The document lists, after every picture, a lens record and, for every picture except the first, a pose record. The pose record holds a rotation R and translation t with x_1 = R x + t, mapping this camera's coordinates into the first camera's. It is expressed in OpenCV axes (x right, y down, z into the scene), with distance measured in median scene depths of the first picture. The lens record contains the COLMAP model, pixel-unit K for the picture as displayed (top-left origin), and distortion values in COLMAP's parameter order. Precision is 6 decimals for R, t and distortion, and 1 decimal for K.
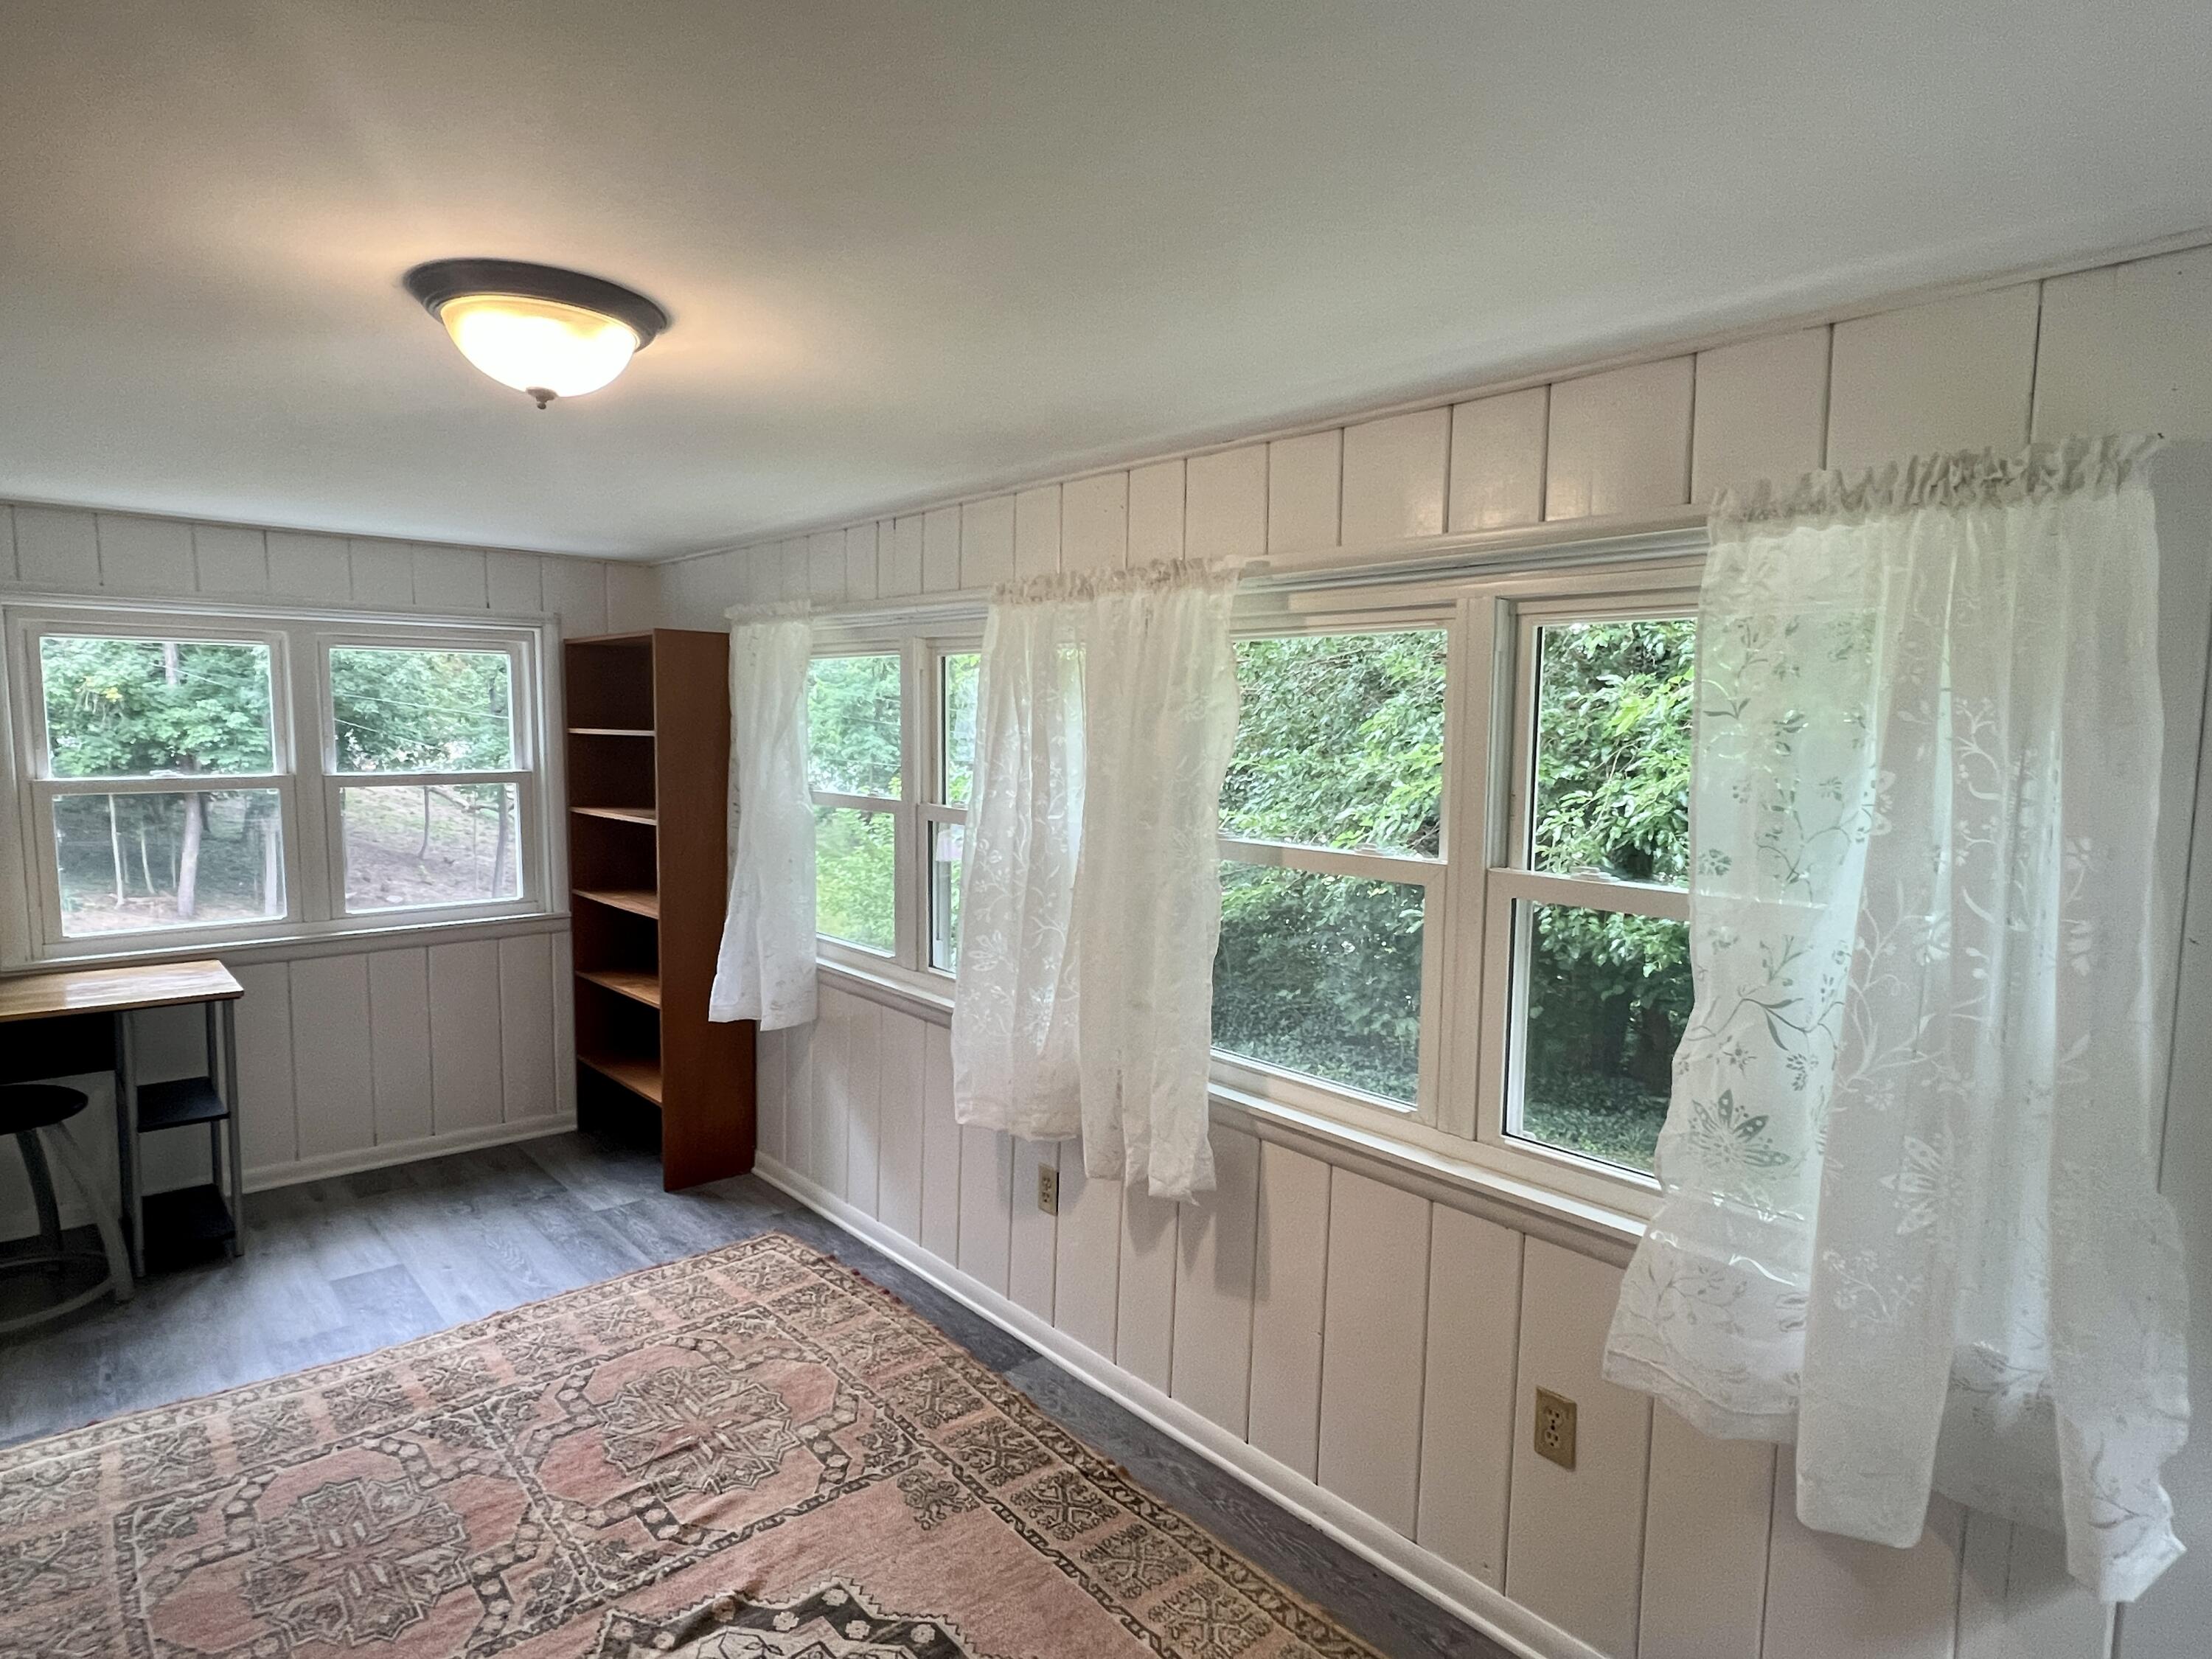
lens RADIAL K [[1225.3, 0, 1093.4], [0, 1225.3, 818.0], [0, 0, 1]] dist [0.001084, -0.000867]
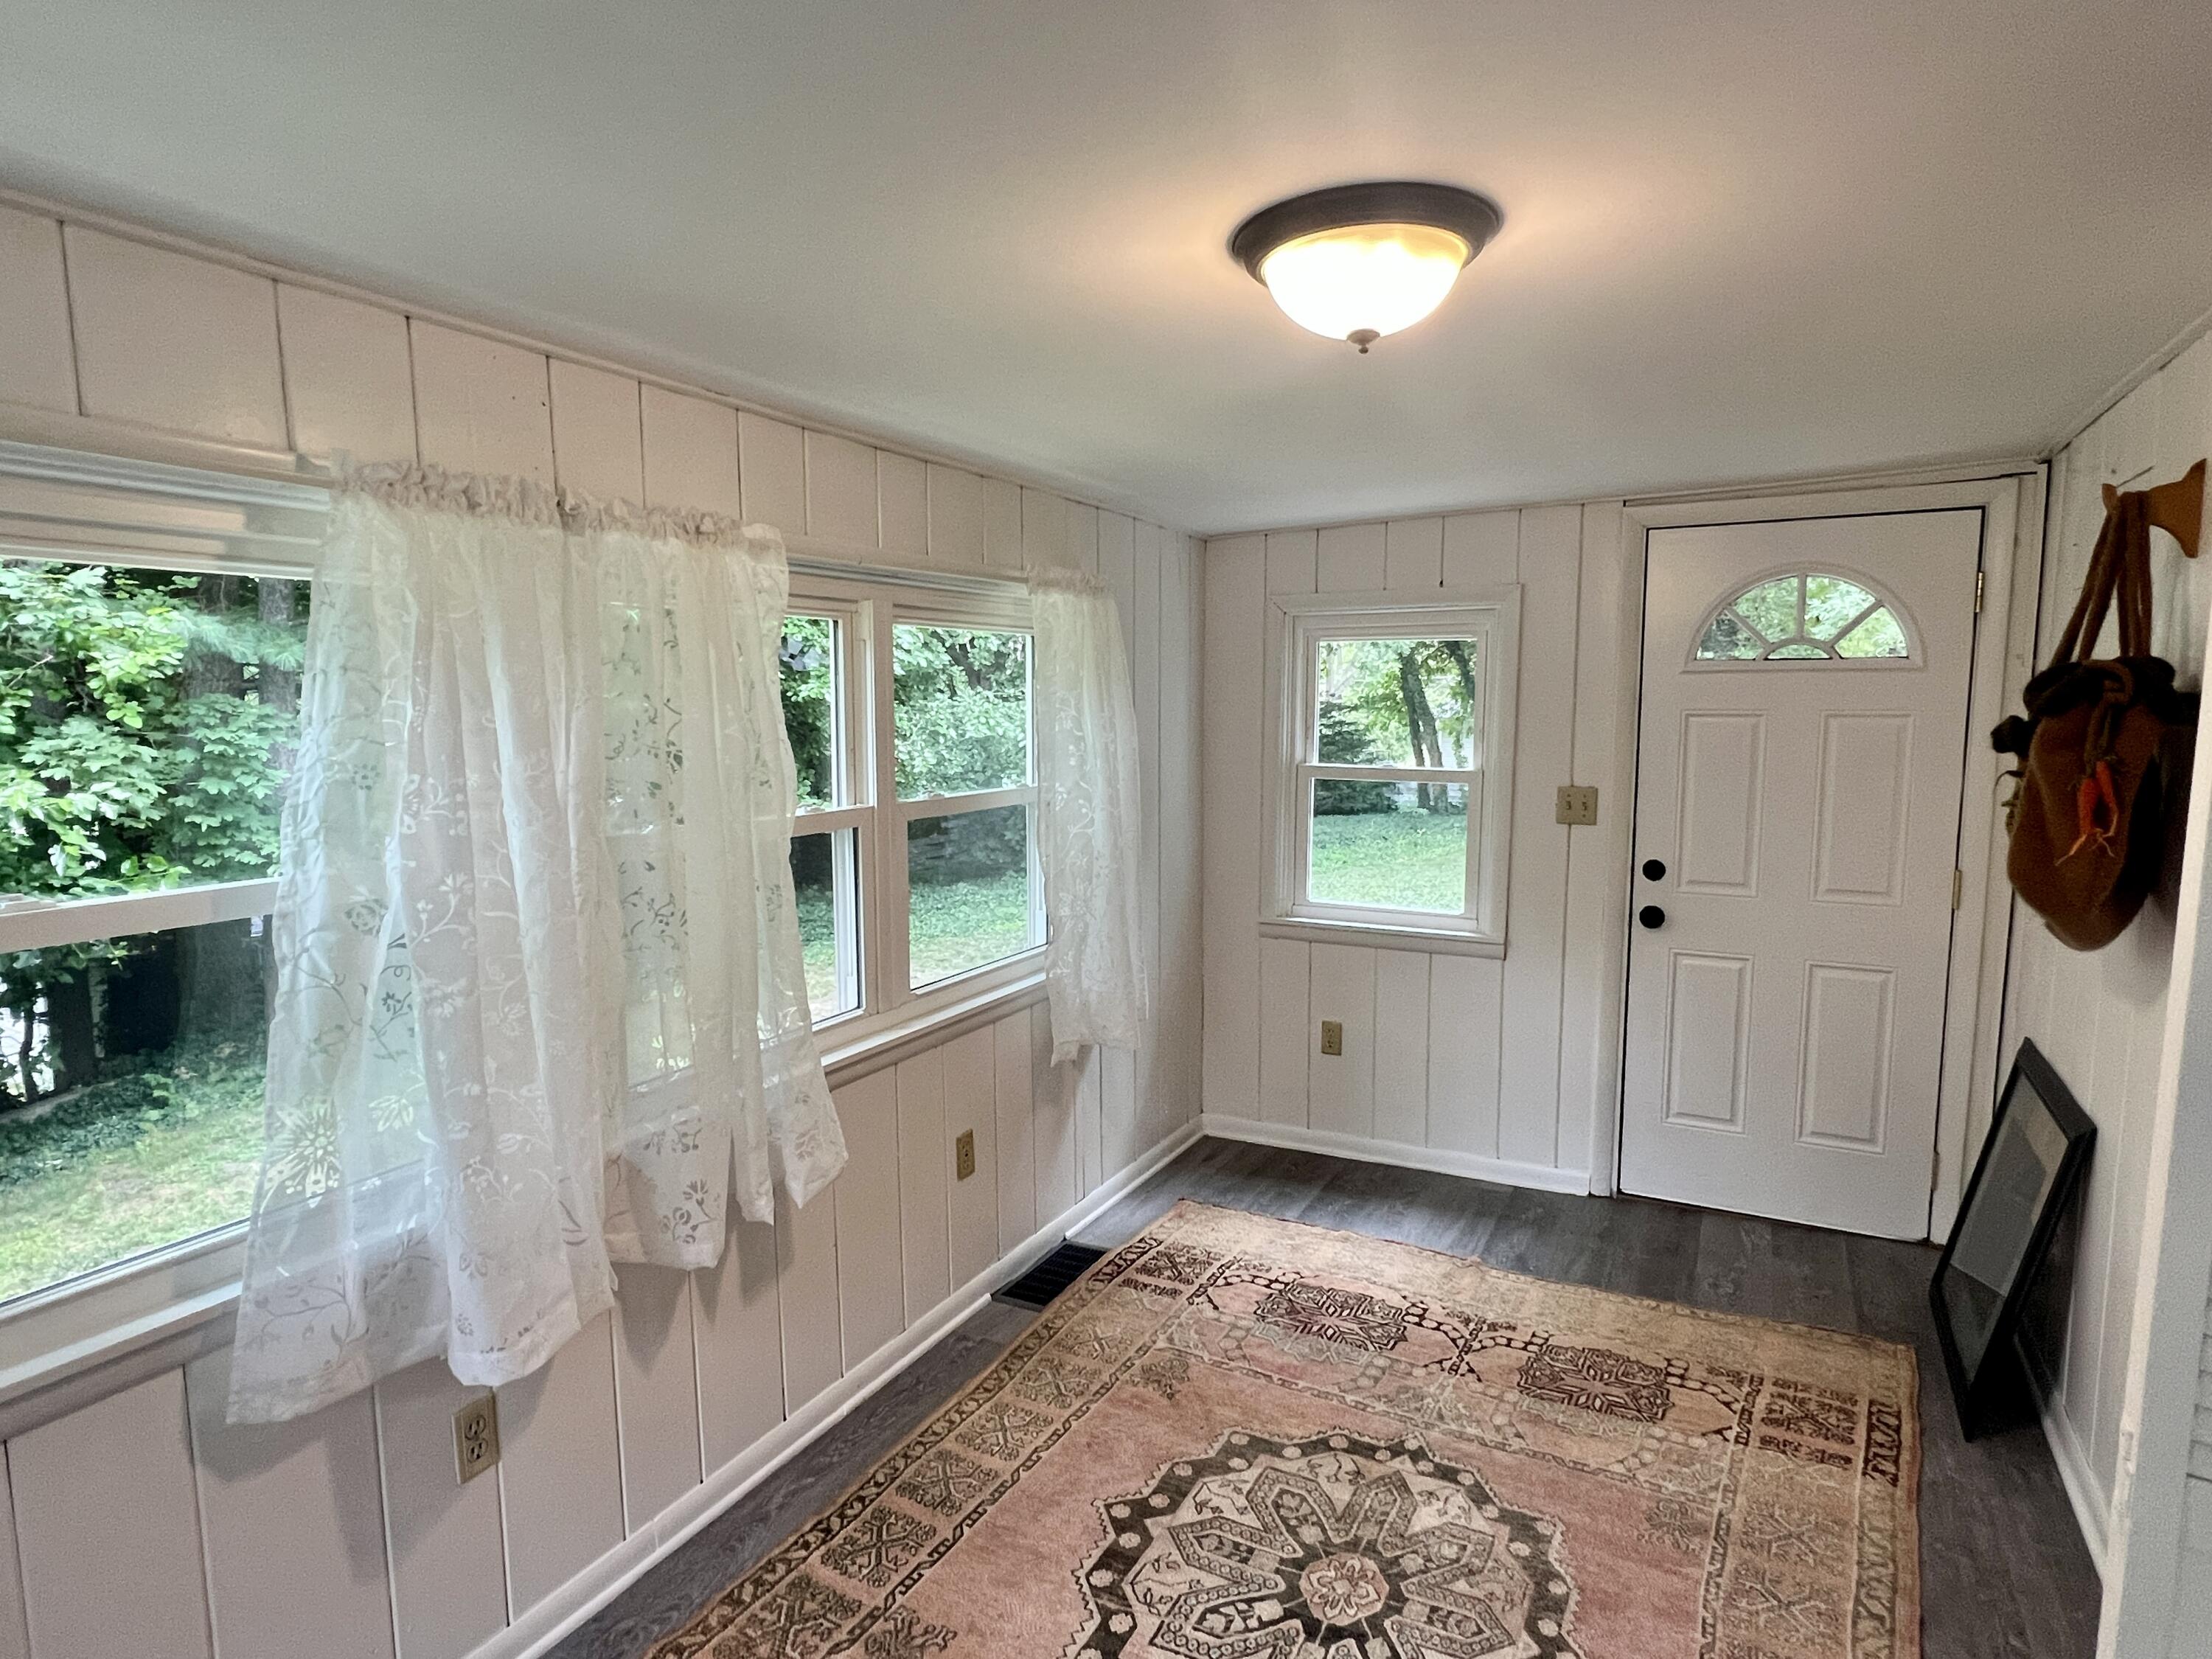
lens RADIAL K [[1225.3, 0, 1097.4], [0, 1225.3, 838.2], [0, 0, 1]] dist [0.001084, -0.000867]
pose [[-0.340842, -0.110208, 0.933639, -0.920945], [0.097978, 0.983533, 0.151866, -0.092130], [-0.935001, 0.143238, -0.324431, 1.114379]]
